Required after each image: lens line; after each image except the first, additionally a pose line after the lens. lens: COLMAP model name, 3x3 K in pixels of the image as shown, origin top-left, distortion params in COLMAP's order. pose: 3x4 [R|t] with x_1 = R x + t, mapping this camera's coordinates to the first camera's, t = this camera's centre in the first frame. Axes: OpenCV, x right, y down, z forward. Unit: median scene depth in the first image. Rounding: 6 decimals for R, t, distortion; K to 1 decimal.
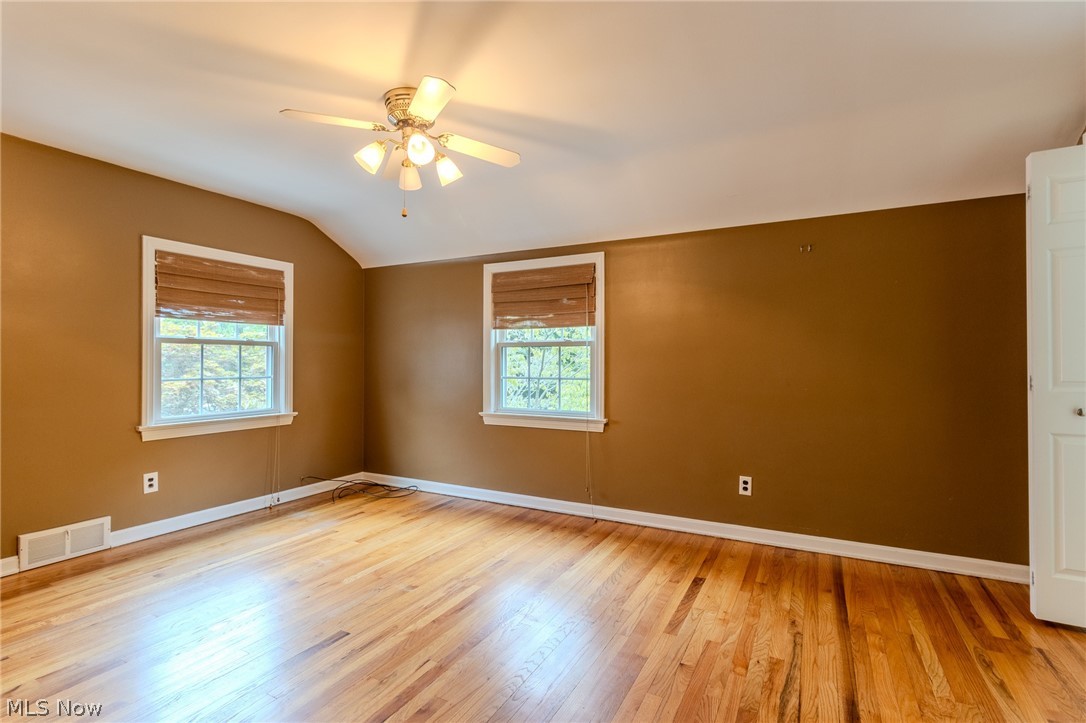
lens RADIAL K [[512.6, 0, 532.2], [0, 512.6, 362.1], [0, 0, 1]] dist [0.001406, 0.000352]
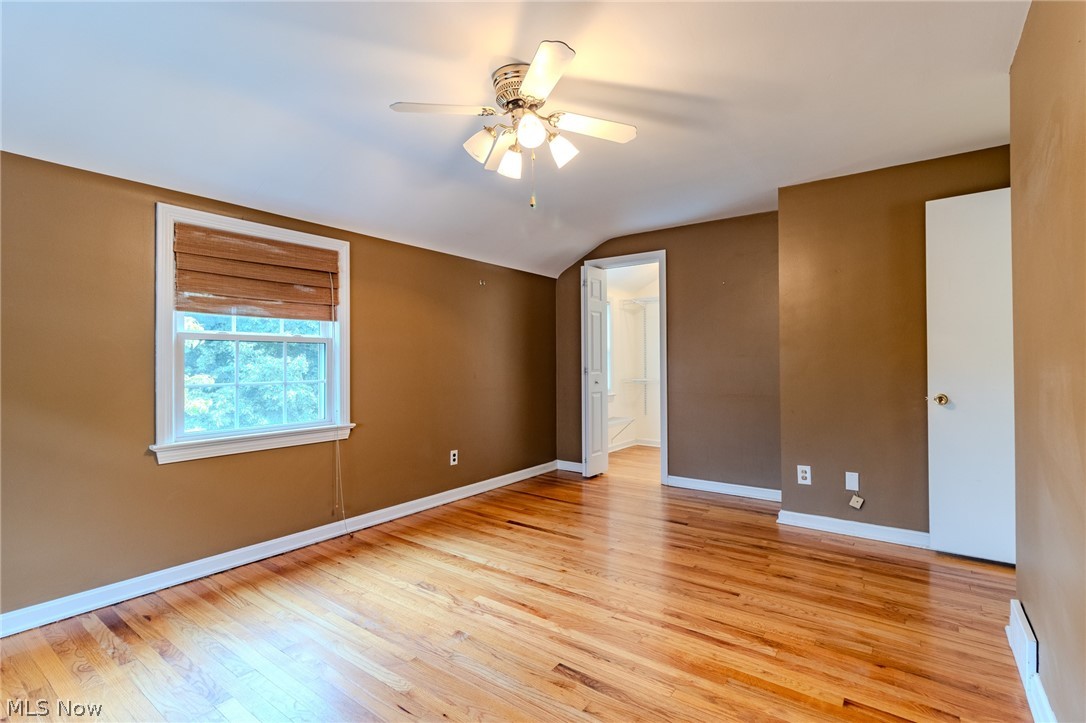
lens RADIAL K [[520.2, 0, 540.7], [0, 520.2, 364.6], [0, 0, 1]] dist [0.000287, 0.001436]
pose [[0.127707, -0.007427, 0.991784, -0.791684], [0.001502, 0.999972, 0.007295, -0.001702], [-0.991811, 0.000558, 0.127715, 0.574345]]
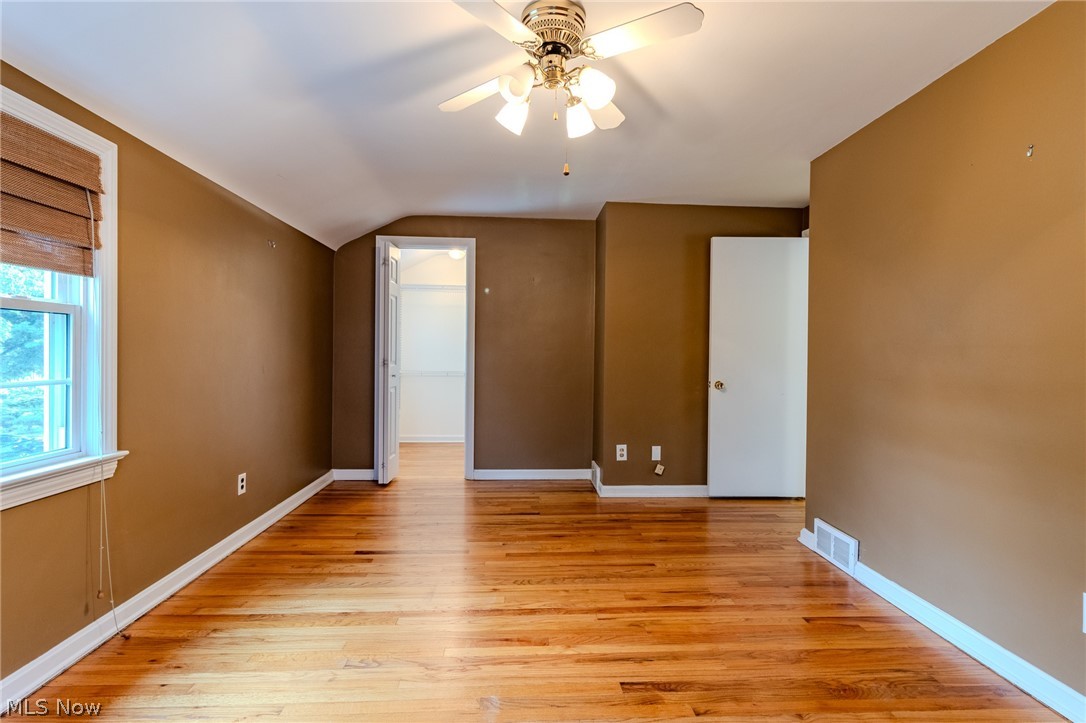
lens RADIAL K [[520.2, 0, 540.7], [0, 520.2, 364.6], [0, 0, 1]] dist [0.000287, 0.001436]
pose [[-0.550747, -0.026769, 0.834243, -0.610922], [-0.015651, 0.999641, 0.021743, -0.001886], [-0.834525, -0.001082, -0.550968, 0.987777]]
